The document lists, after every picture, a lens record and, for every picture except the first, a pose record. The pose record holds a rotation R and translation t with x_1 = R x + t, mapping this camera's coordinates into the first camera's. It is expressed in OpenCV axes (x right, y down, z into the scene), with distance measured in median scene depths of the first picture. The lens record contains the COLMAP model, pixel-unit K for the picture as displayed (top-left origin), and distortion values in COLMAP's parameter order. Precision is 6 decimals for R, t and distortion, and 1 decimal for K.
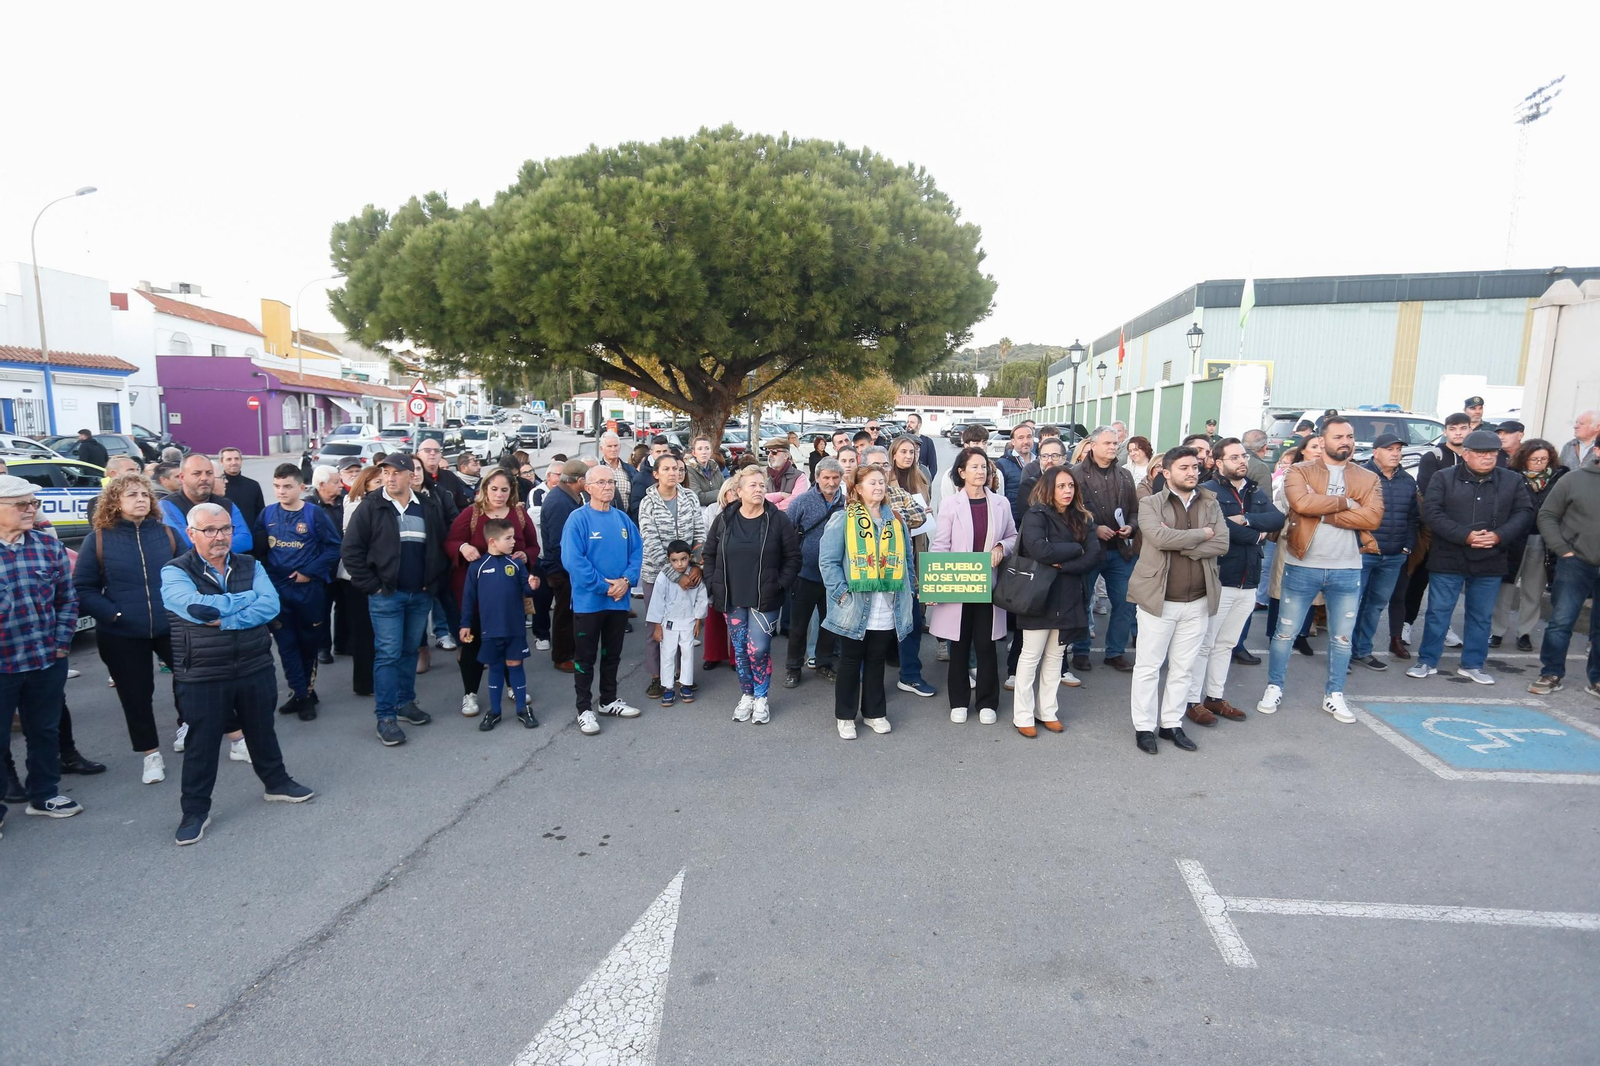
lens RADIAL K [[841.8, 0, 800.0], [0, 841.8, 533.0], [0, 0, 1]] dist [-0.048170, 0.025583]
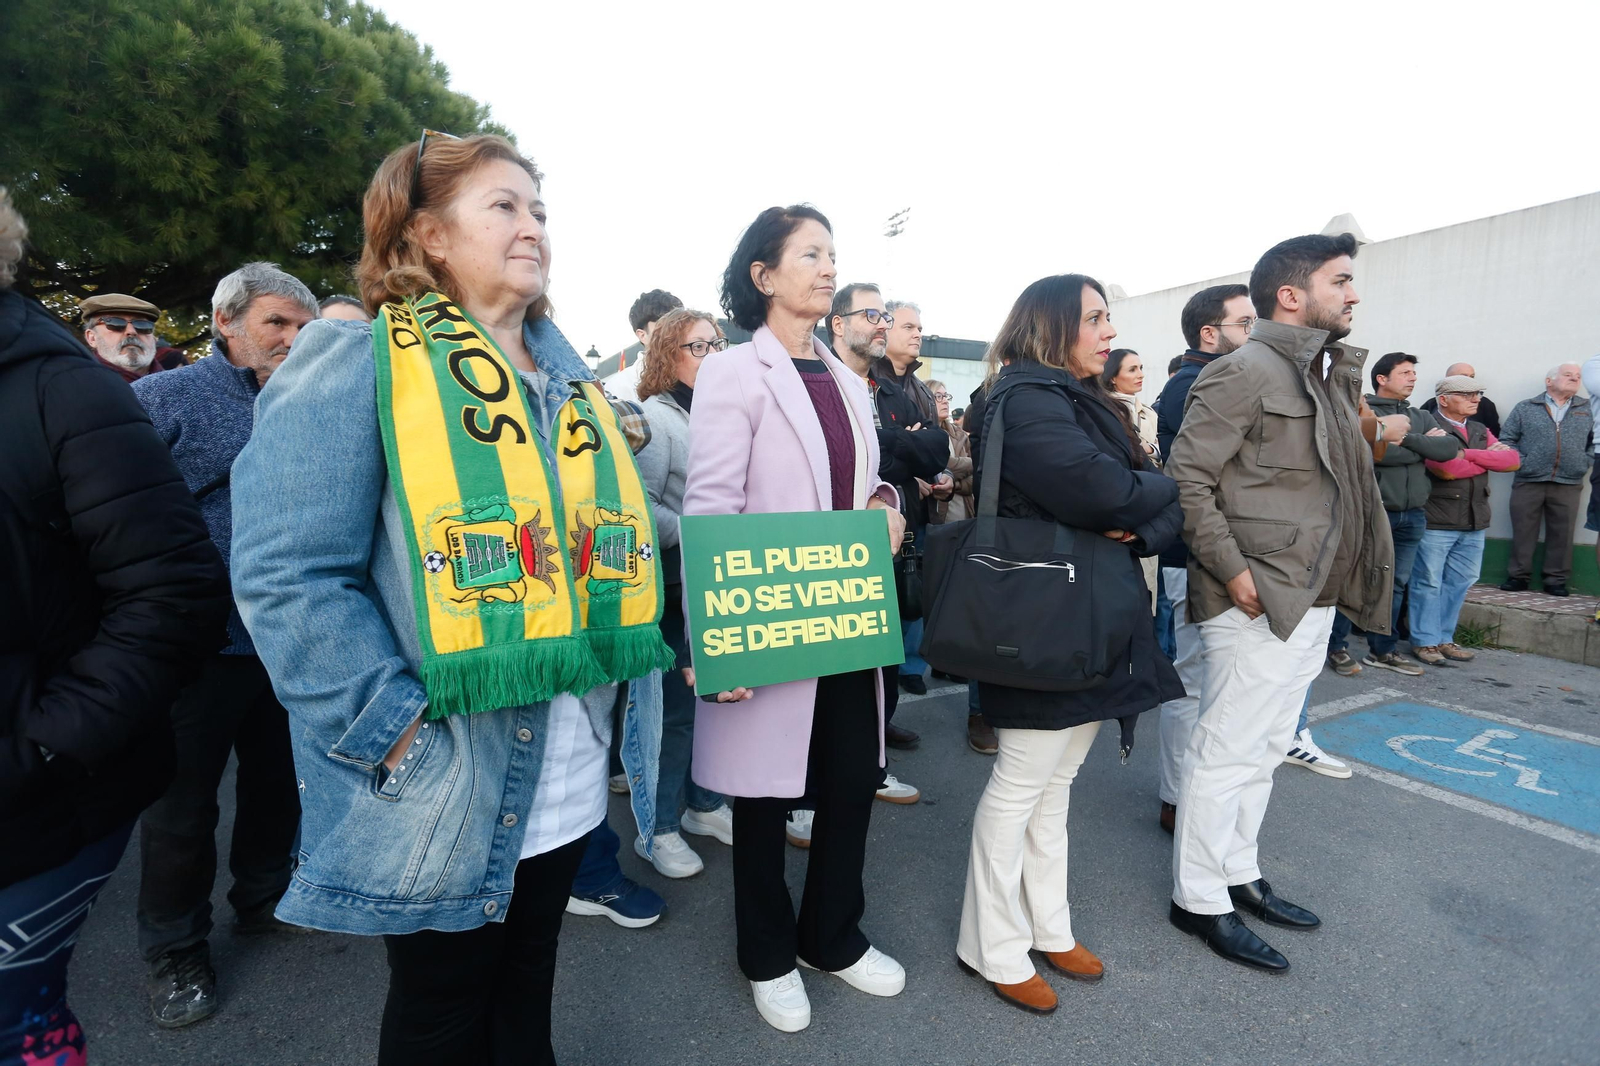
lens RADIAL K [[769.9, 0, 800.0], [0, 769.9, 533.0], [0, 0, 1]] dist [-0.042050, 0.012640]
pose [[0.811244, -0.039515, 0.583371, 0.012773], [0.060941, 0.997994, -0.017146, 0.017030], [-0.581523, 0.049461, 0.812025, 0.371951]]
